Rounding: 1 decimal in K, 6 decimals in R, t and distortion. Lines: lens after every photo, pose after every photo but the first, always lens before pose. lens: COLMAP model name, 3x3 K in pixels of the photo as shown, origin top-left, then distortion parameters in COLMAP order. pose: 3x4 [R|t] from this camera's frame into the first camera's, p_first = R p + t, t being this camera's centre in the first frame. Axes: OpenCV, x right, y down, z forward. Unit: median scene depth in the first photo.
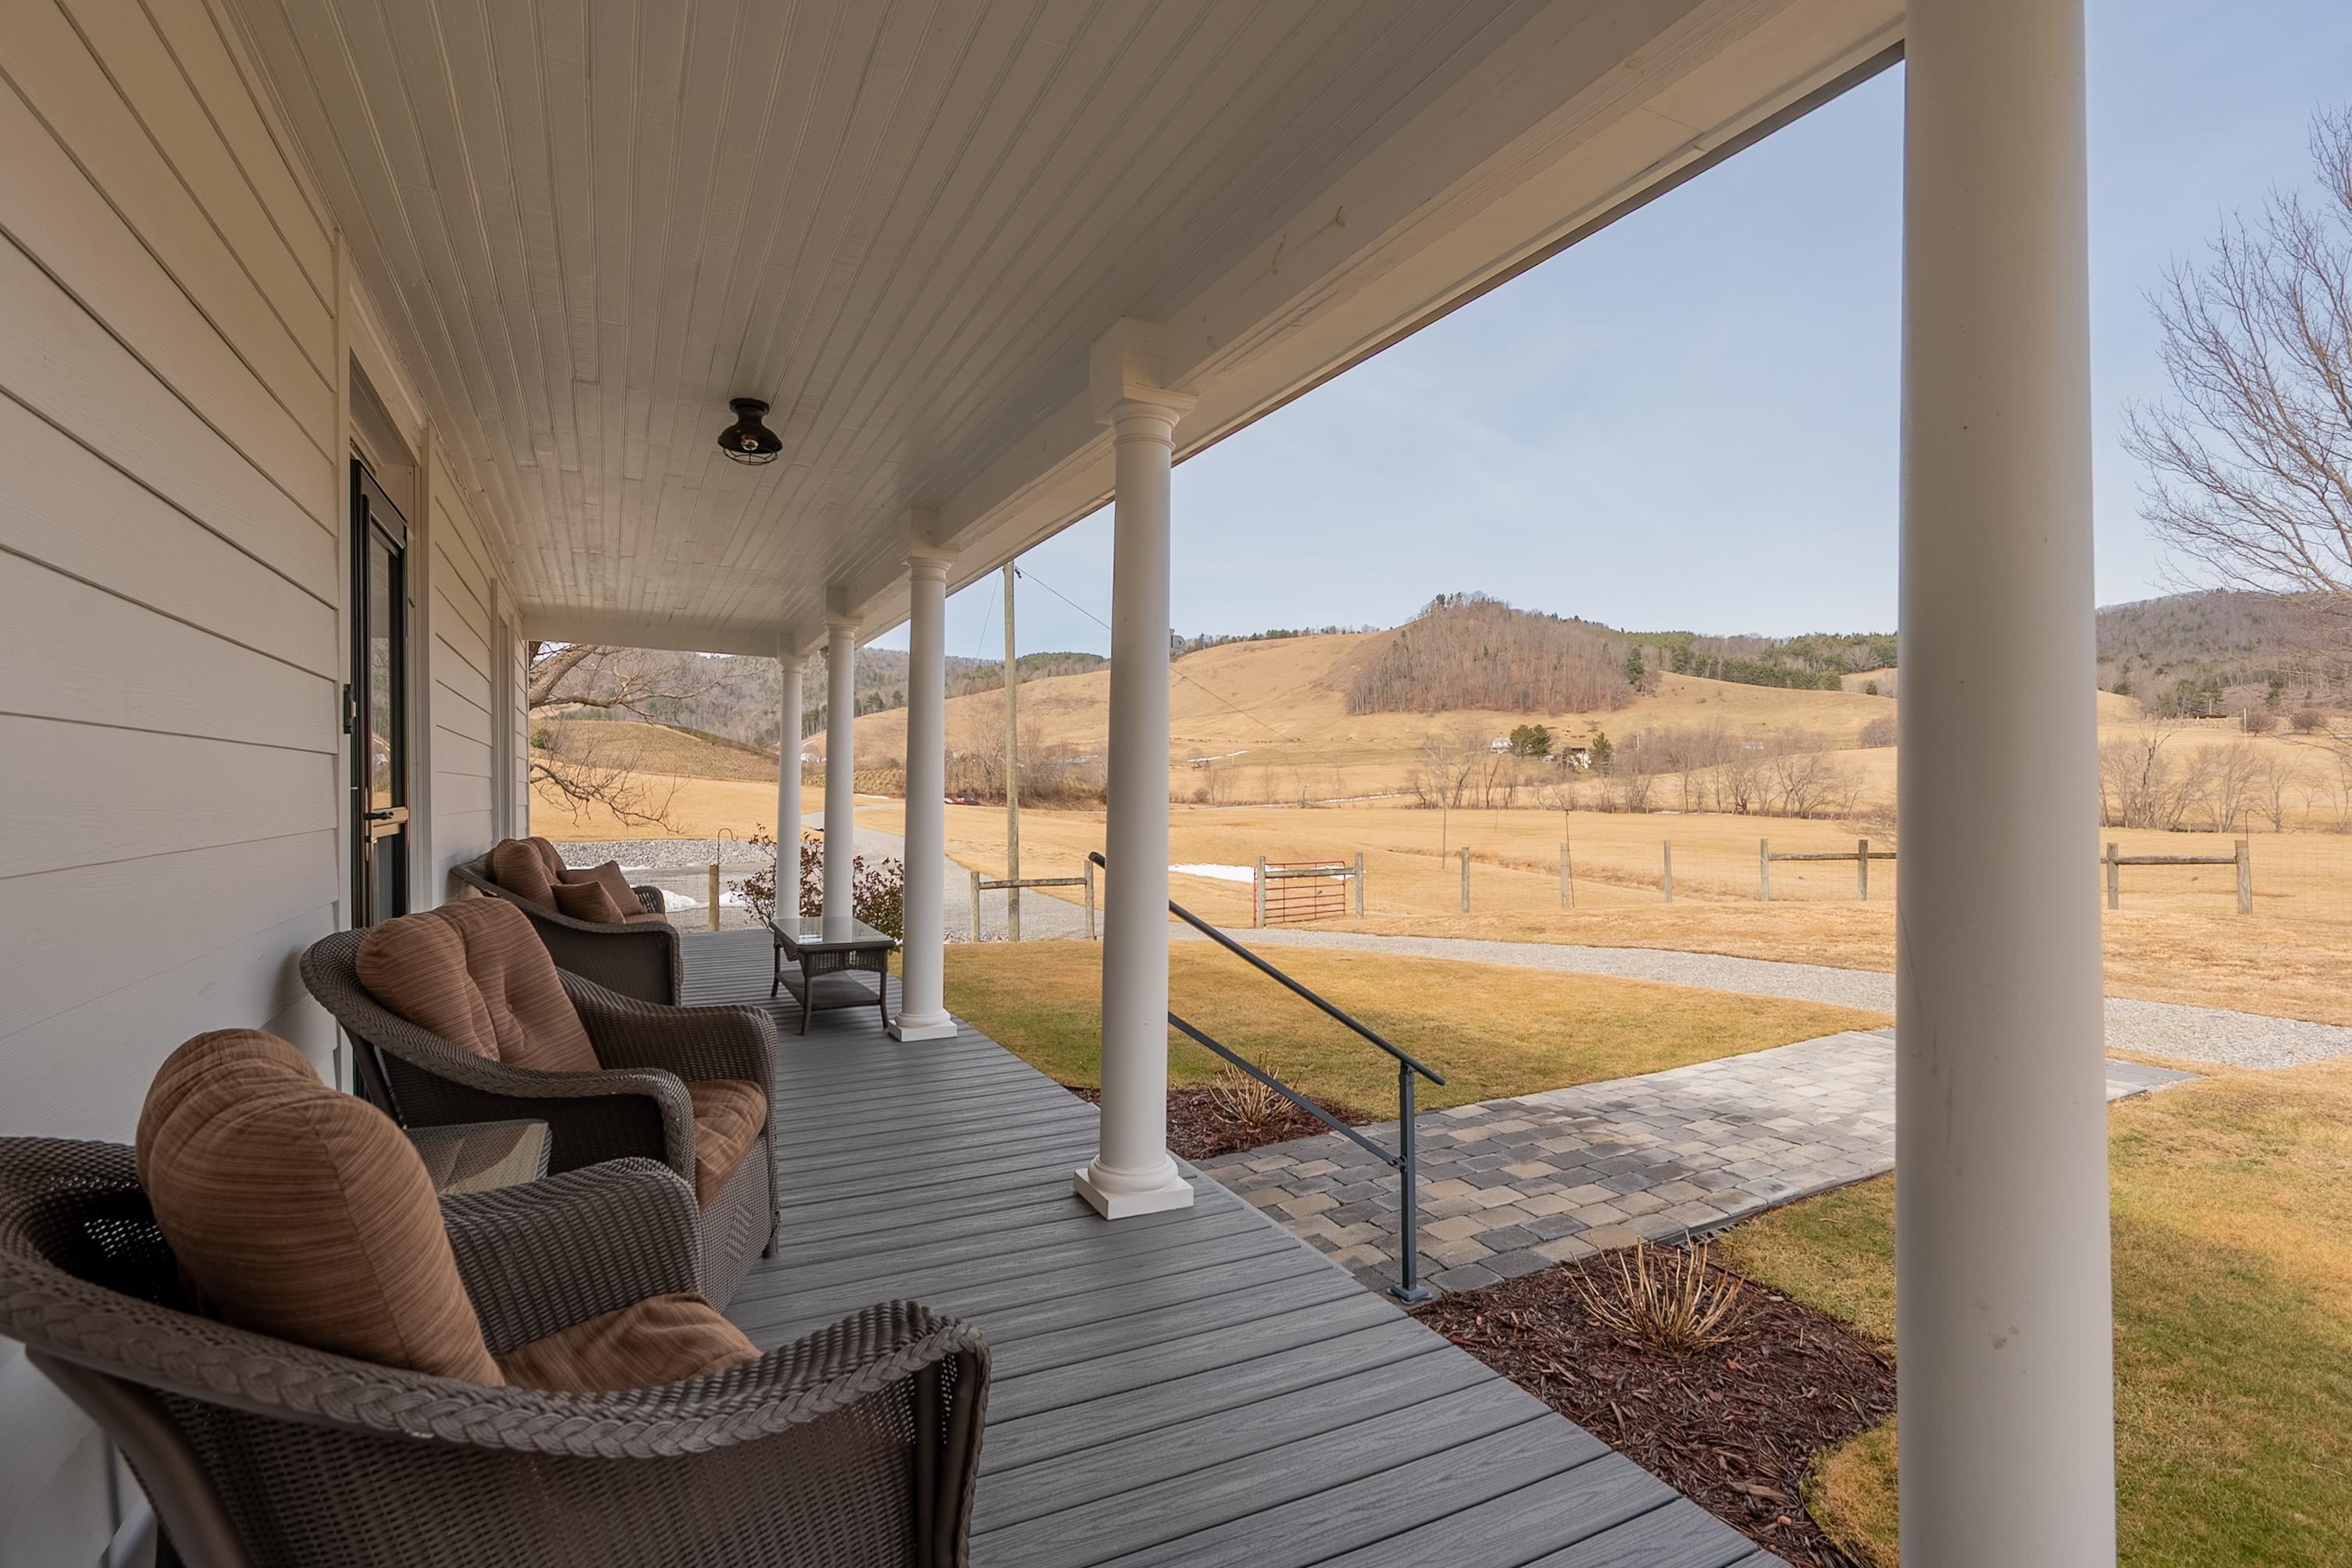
lens RADIAL K [[1092.3, 0, 1194.3], [0, 1092.3, 784.4], [0, 0, 1]] dist [0.002023, -0.000524]
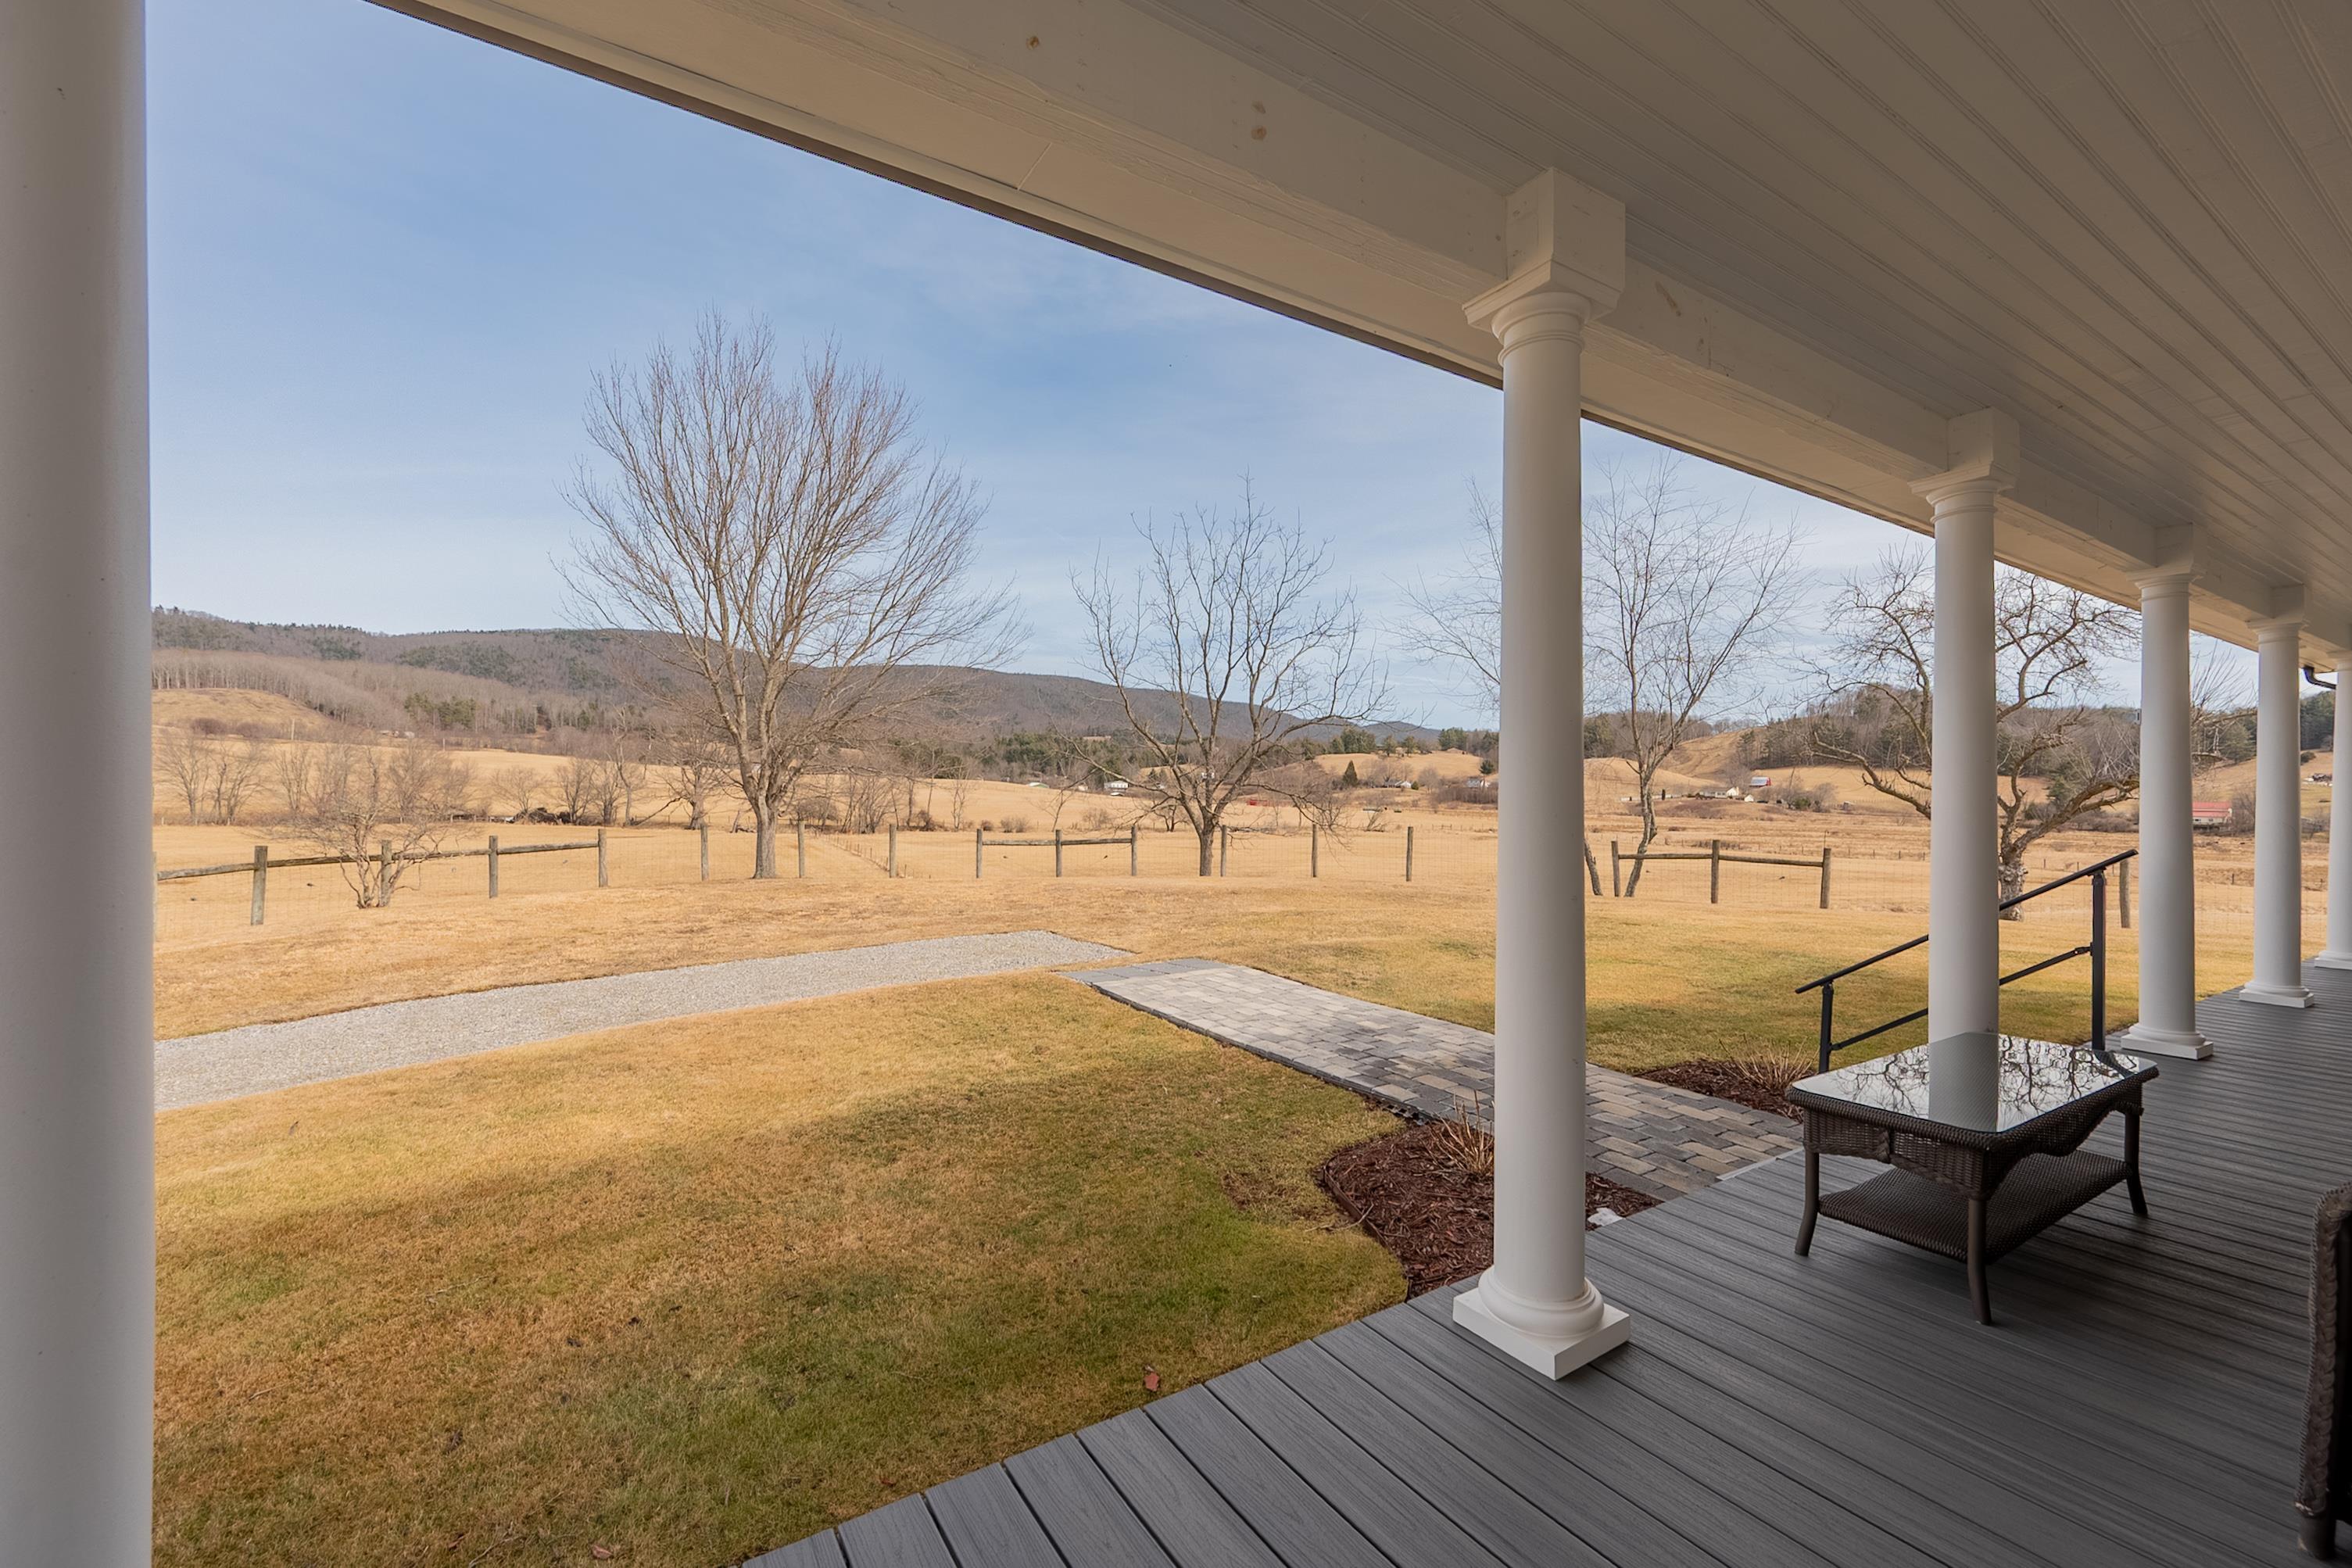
lens RADIAL K [[952.1, 0, 1185.8], [0, 952.1, 799.2], [0, 0, 1]] dist [-0.003115, 0.000177]
pose [[-0.071258, -0.006284, 0.997438, -0.684867], [-0.012984, 0.999901, 0.005372, 0.002421], [-0.997373, -0.012568, -0.071332, 1.275229]]
